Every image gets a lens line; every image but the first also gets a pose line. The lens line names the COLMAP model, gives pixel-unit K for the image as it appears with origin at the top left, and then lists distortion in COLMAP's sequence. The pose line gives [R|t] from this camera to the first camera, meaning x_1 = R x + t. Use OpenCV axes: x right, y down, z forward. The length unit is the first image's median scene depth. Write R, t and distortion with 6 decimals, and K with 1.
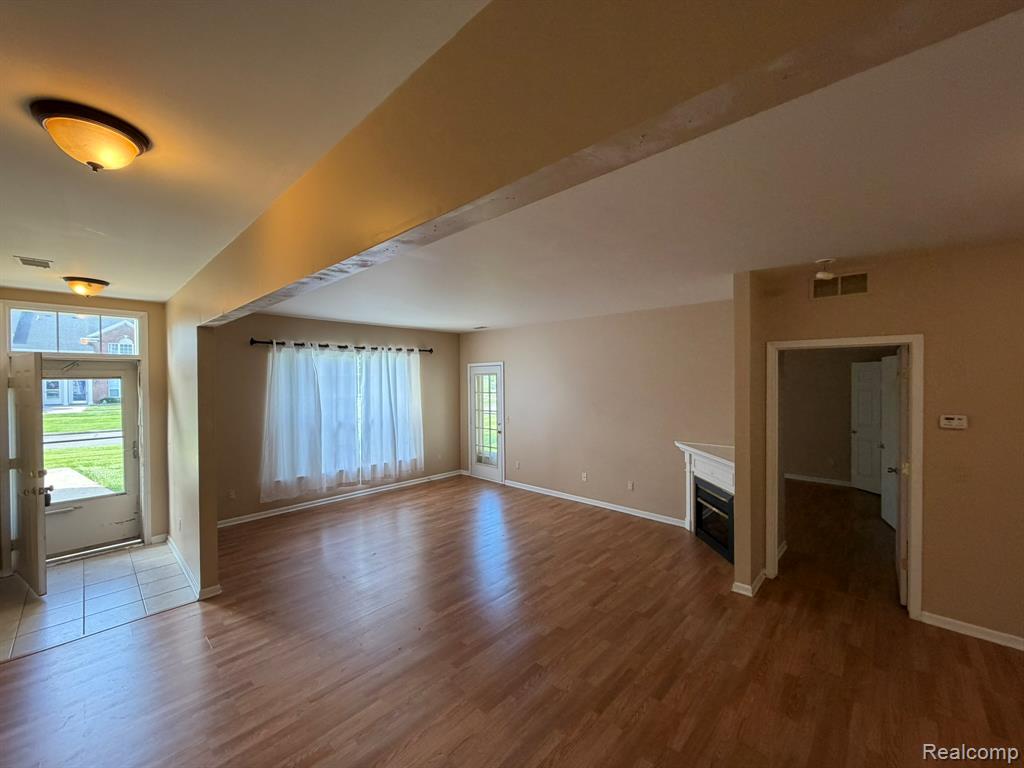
lens RADIAL K [[406.8, 0, 509.3], [0, 406.8, 385.3], [0, 0, 1]] dist [-0.000607, 0.000354]
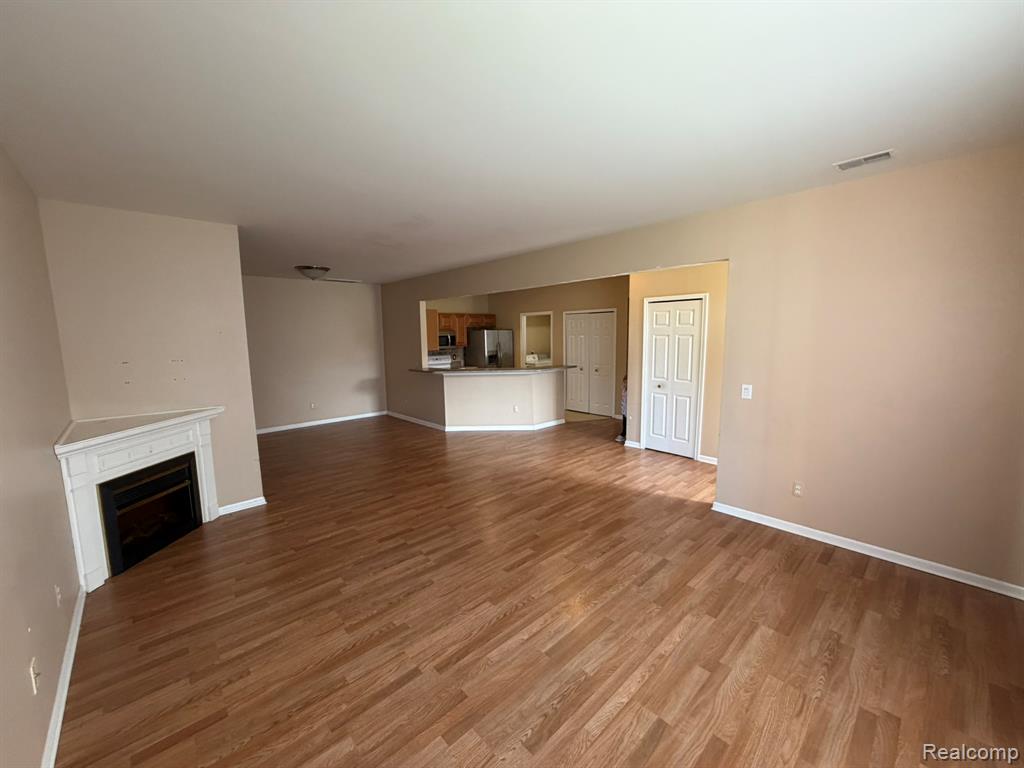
lens RADIAL K [[406.8, 0, 512.2], [0, 406.8, 383.4], [0, 0, 1]] dist [-0.000607, 0.000354]
pose [[-0.997611, 0.013292, 0.067785, -0.146279], [0.022352, 0.990634, 0.134702, 0.008982], [-0.065360, 0.135895, -0.988565, 1.209008]]
